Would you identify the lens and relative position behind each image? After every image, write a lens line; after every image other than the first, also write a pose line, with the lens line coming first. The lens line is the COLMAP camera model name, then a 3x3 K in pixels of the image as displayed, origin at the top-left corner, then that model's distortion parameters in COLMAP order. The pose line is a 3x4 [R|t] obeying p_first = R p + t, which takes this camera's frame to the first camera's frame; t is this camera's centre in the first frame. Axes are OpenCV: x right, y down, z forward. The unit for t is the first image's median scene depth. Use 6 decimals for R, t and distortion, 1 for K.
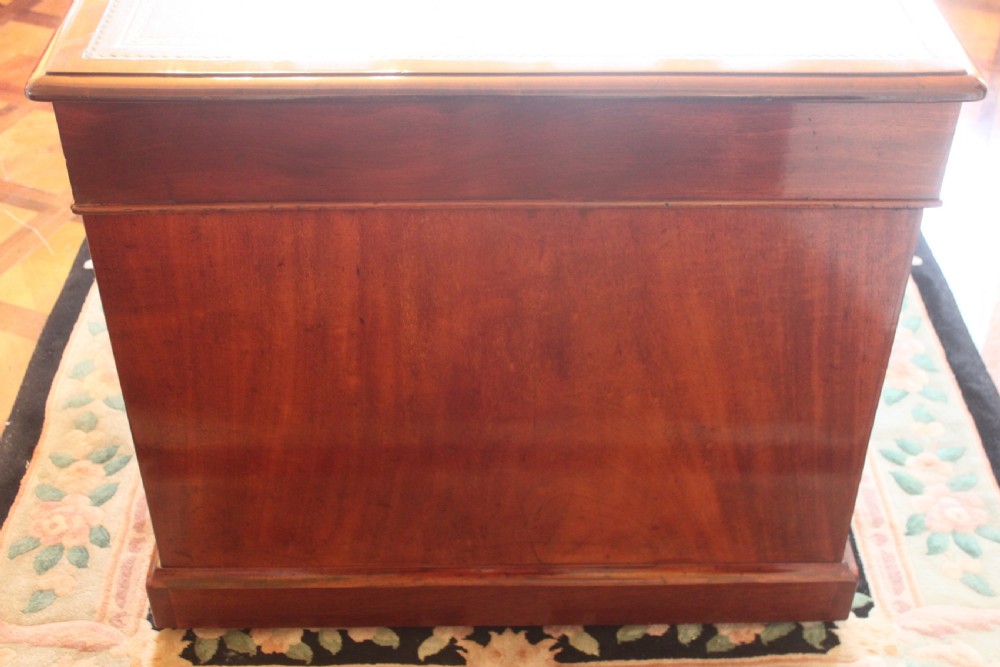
lens RADIAL K [[1316.1, 0, 500.0], [0, 1316.1, 333.5], [0, 0, 1]] dist [-0.042241, 0.056392]
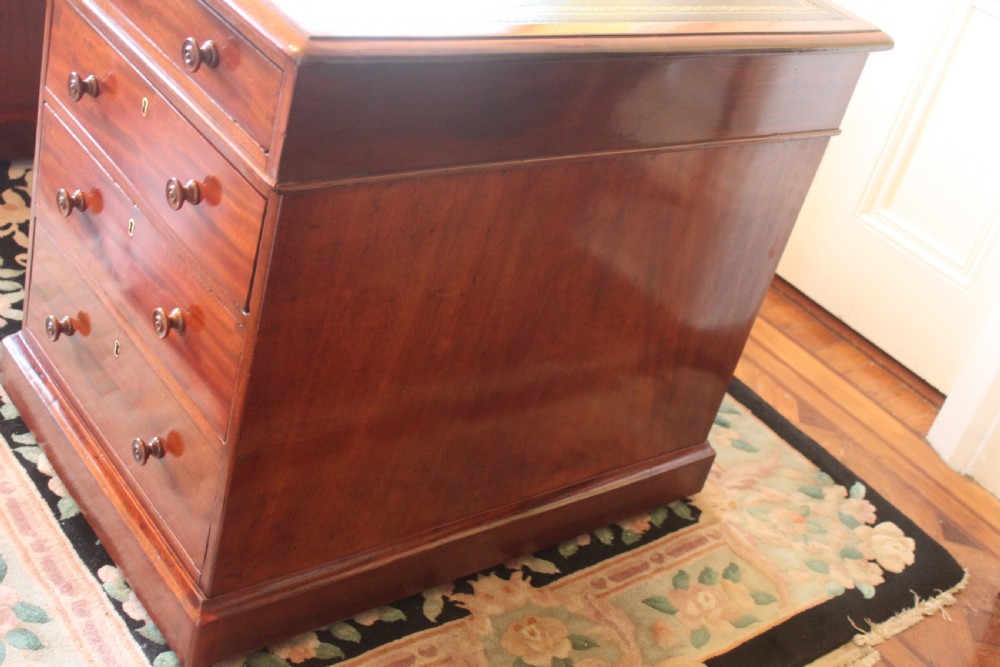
lens RADIAL K [[1316.1, 0, 500.0], [0, 1316.1, 333.5], [0, 0, 1]] dist [-0.042241, 0.056392]
pose [[0.770261, -0.152454, 0.619238, -0.623019], [0.176177, 0.984087, 0.023133, 0.009932], [-0.612911, 0.091277, 0.784862, 0.133602]]
